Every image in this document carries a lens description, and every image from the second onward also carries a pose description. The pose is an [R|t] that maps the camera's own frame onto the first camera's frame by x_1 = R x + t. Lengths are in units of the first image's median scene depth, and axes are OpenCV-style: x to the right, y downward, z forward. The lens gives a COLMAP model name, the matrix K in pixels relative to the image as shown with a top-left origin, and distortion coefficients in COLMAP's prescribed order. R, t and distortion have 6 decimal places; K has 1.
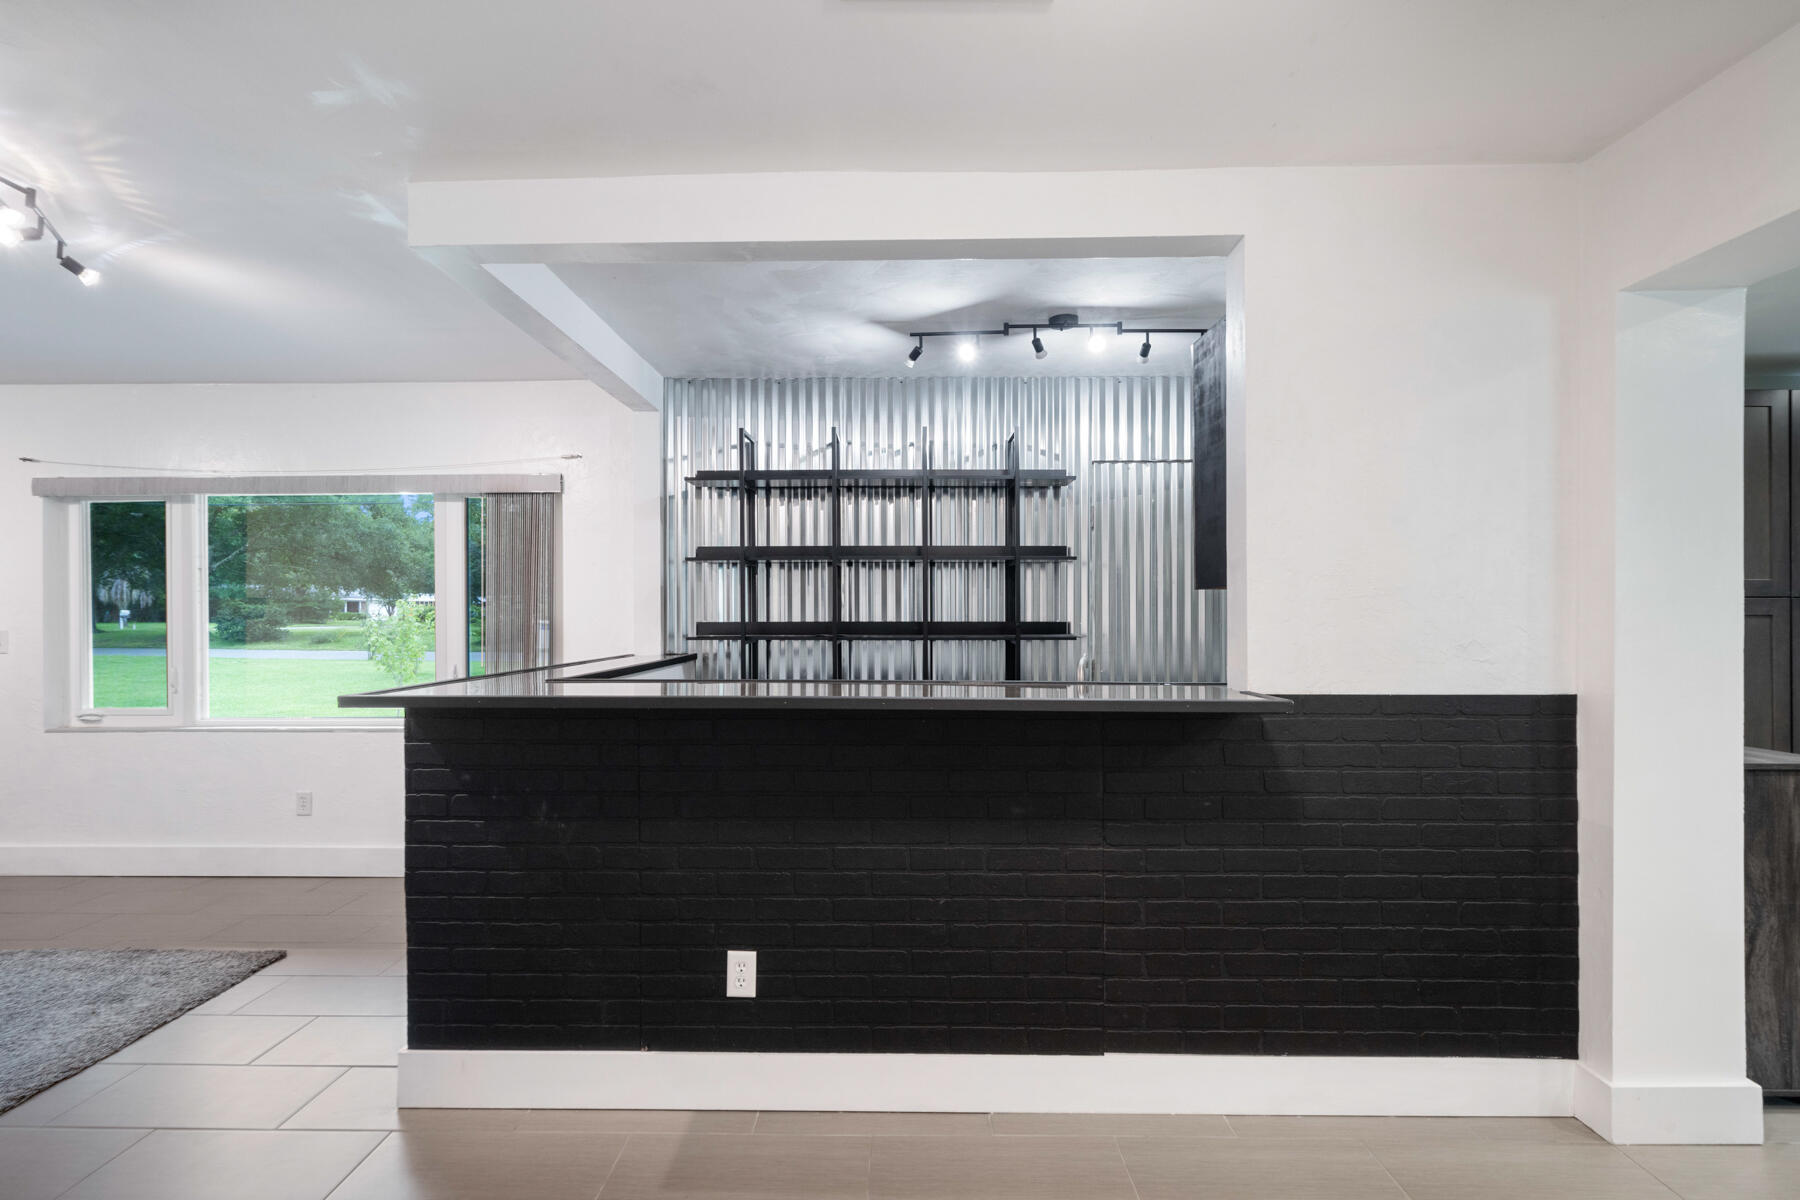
lens RADIAL K [[841.7, 0, 895.9], [0, 841.7, 612.8], [0, 0, 1]] dist [0.000282, -0.000293]
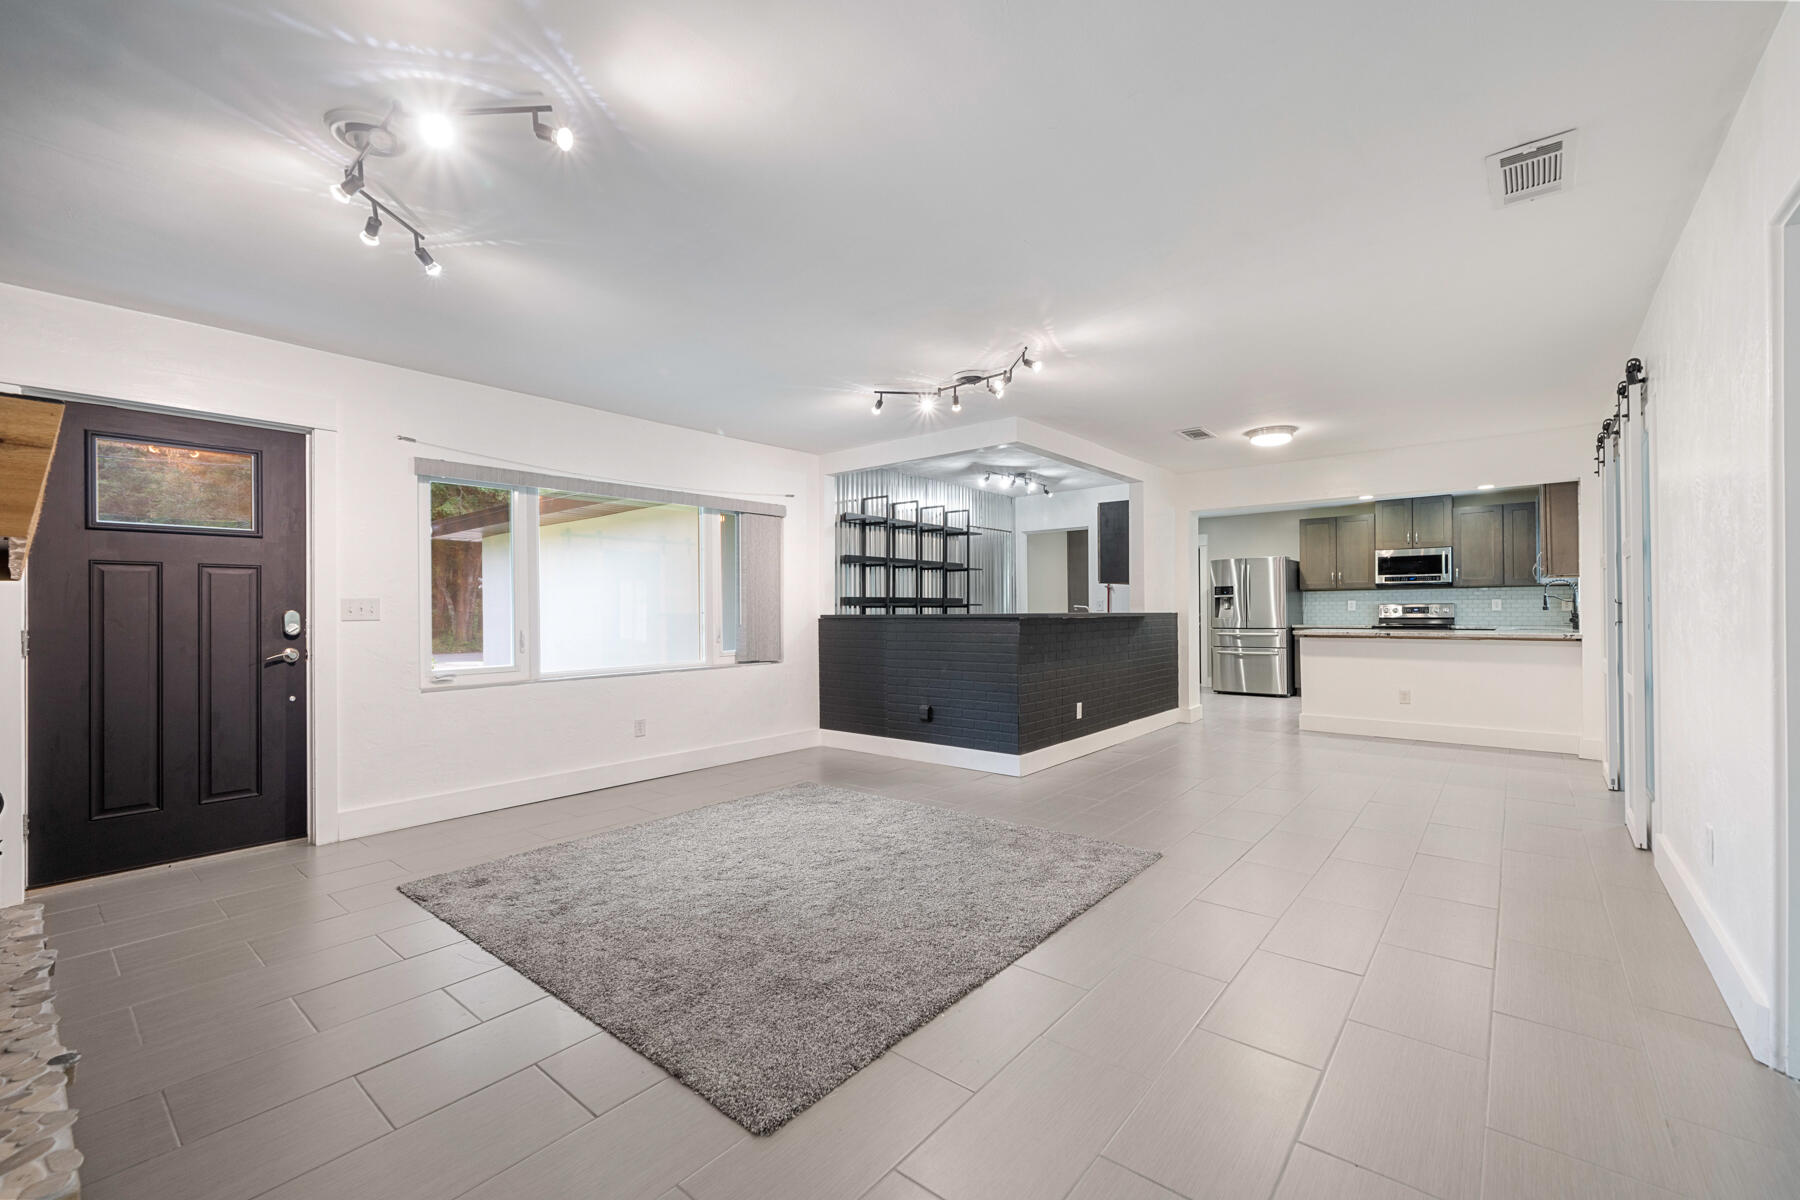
lens RADIAL K [[756.0, 0, 903.3], [0, 756.0, 607.6], [0, 0, 1]] dist [0.000755, 0.000155]
pose [[0.615460, -0.000893, 0.788168, -1.417256], [-0.002829, 0.999990, 0.003341, 0.028124], [-0.788163, -0.004286, 0.615451, -0.087453]]
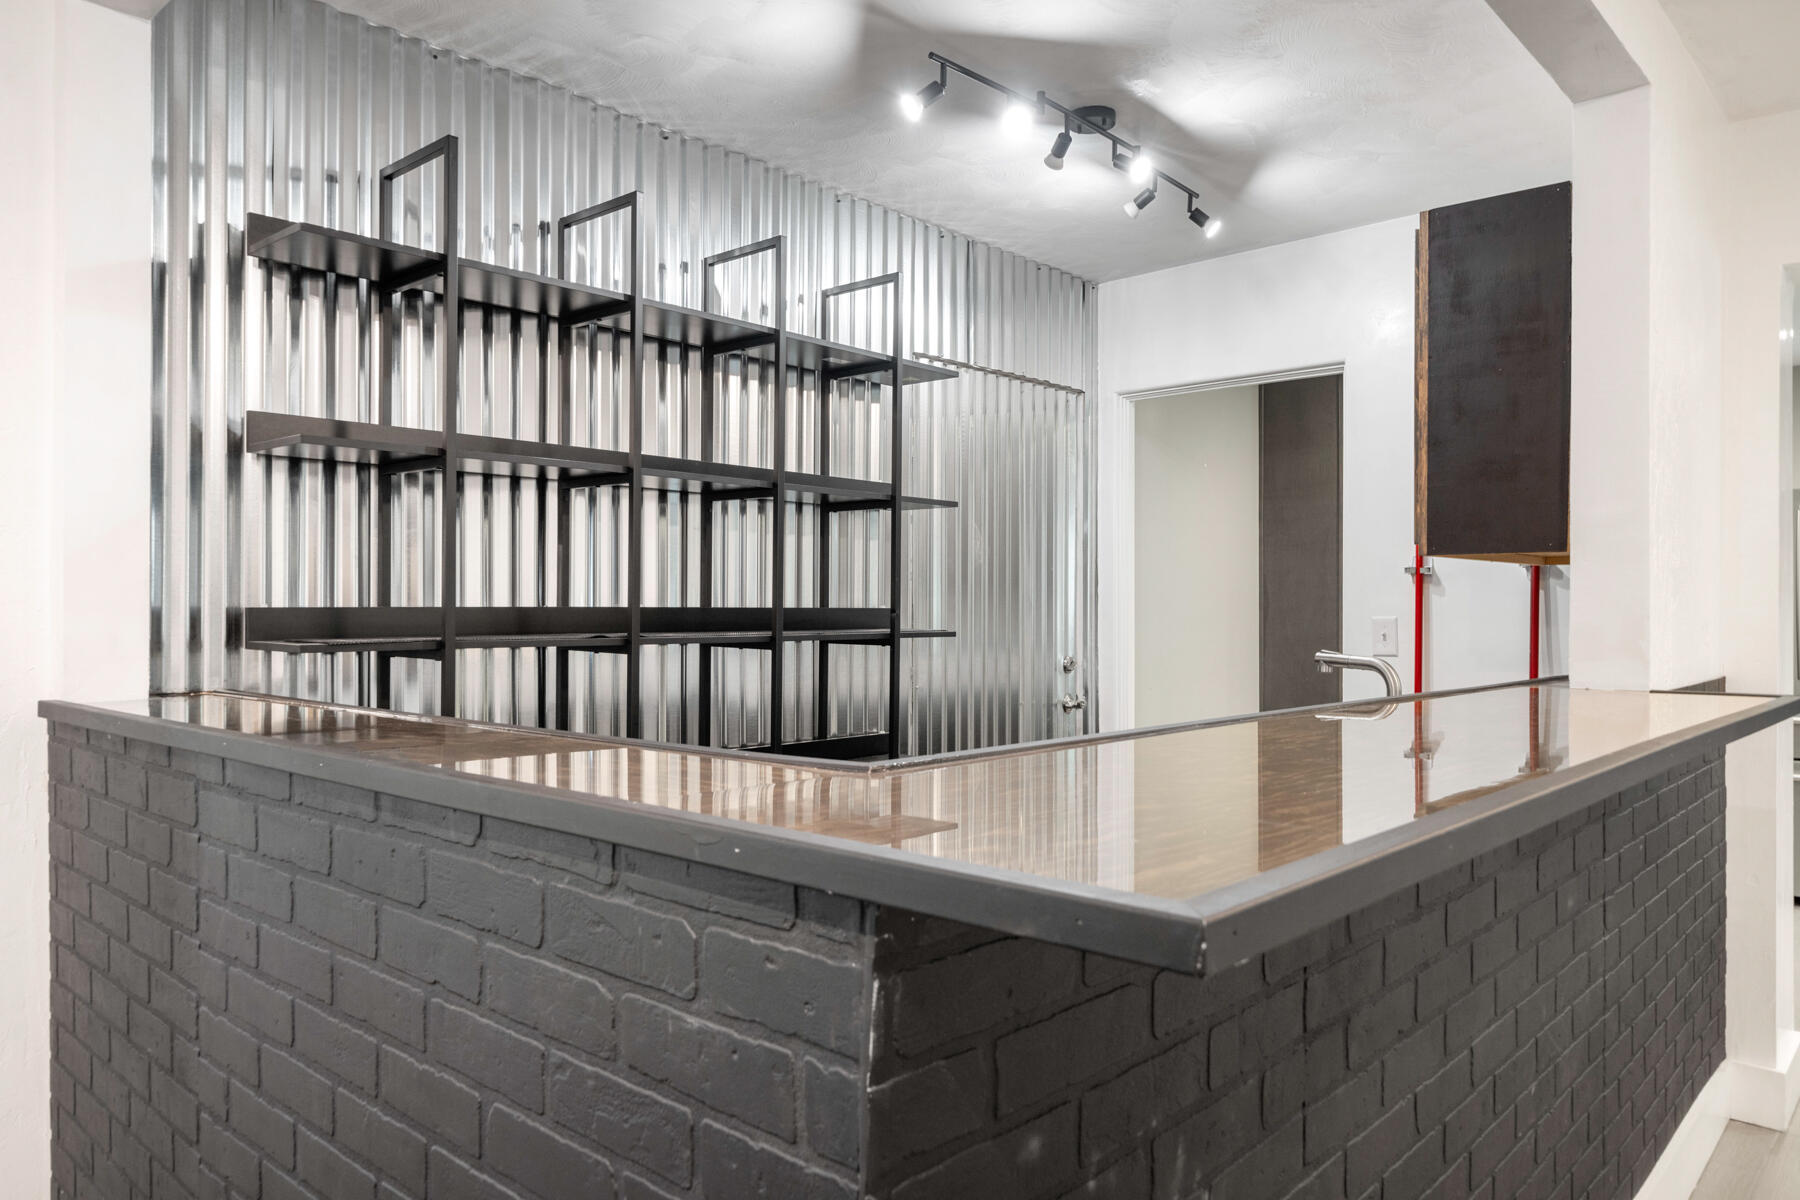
lens RADIAL K [[1230.3, 0, 900.0], [0, 1230.3, 600.0], [0, 0, 1]] dist [-0.001840, -0.000427]
pose [[0.652840, 0.003070, 0.757490, -0.465635], [-0.012677, 0.999896, 0.006874, -0.001457], [-0.757390, -0.014090, 0.652811, 0.401063]]
